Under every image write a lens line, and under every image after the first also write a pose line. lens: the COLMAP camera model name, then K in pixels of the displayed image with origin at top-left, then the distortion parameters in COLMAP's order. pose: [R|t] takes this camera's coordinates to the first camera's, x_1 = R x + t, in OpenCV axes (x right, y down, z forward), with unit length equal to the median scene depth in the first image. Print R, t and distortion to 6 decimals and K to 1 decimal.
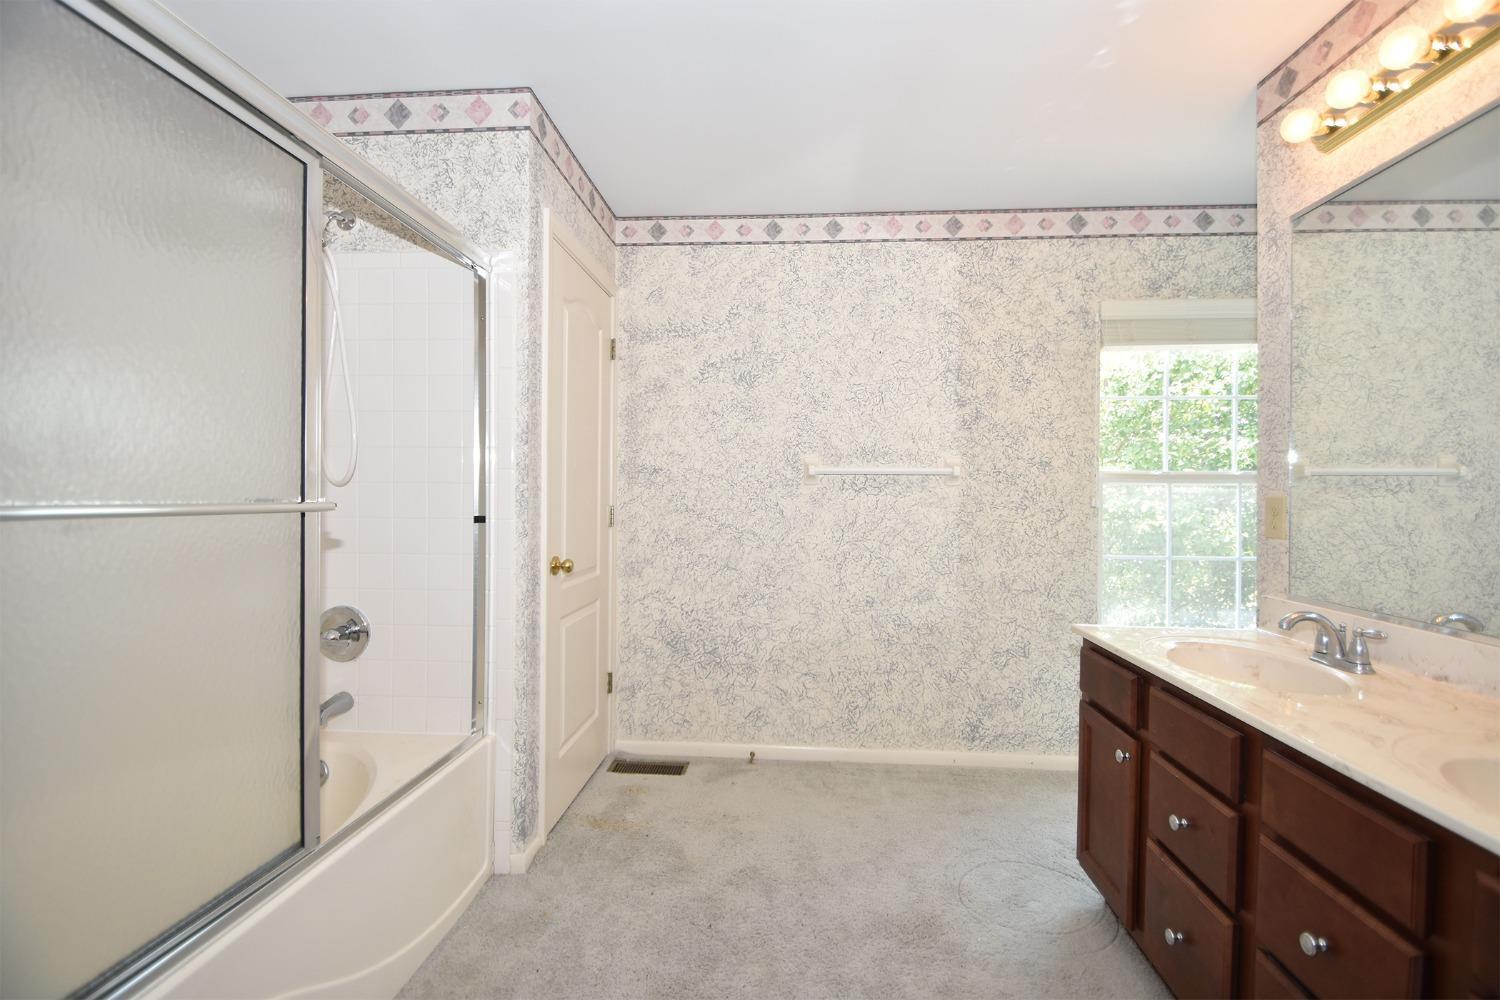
lens RADIAL K [[688.9, 0, 750.0], [0, 688.9, 500.0], [0, 0, 1]] dist [0.004510, 0.000370]
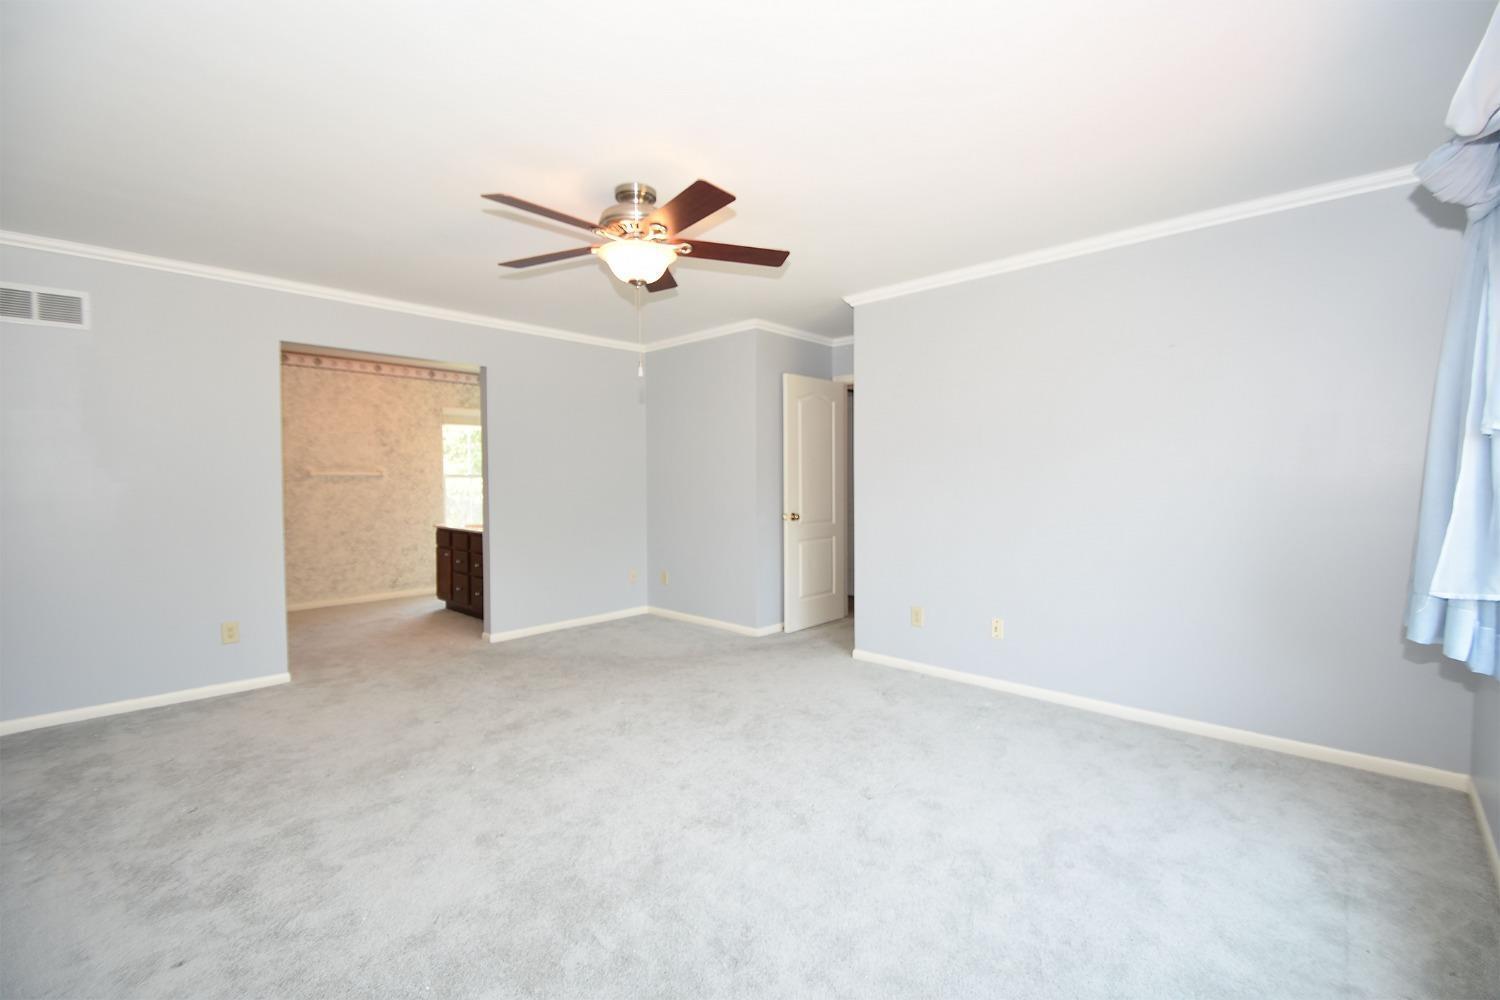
lens RADIAL K [[644.9, 0, 750.0], [0, 644.9, 500.0], [0, 0, 1]] dist [0.000918, 0.000038]
pose [[0.632302, -0.033568, 0.773994, -0.609137], [0.015978, 0.999413, 0.030291, 0.000044], [-0.774557, -0.006786, 0.632467, -1.348302]]
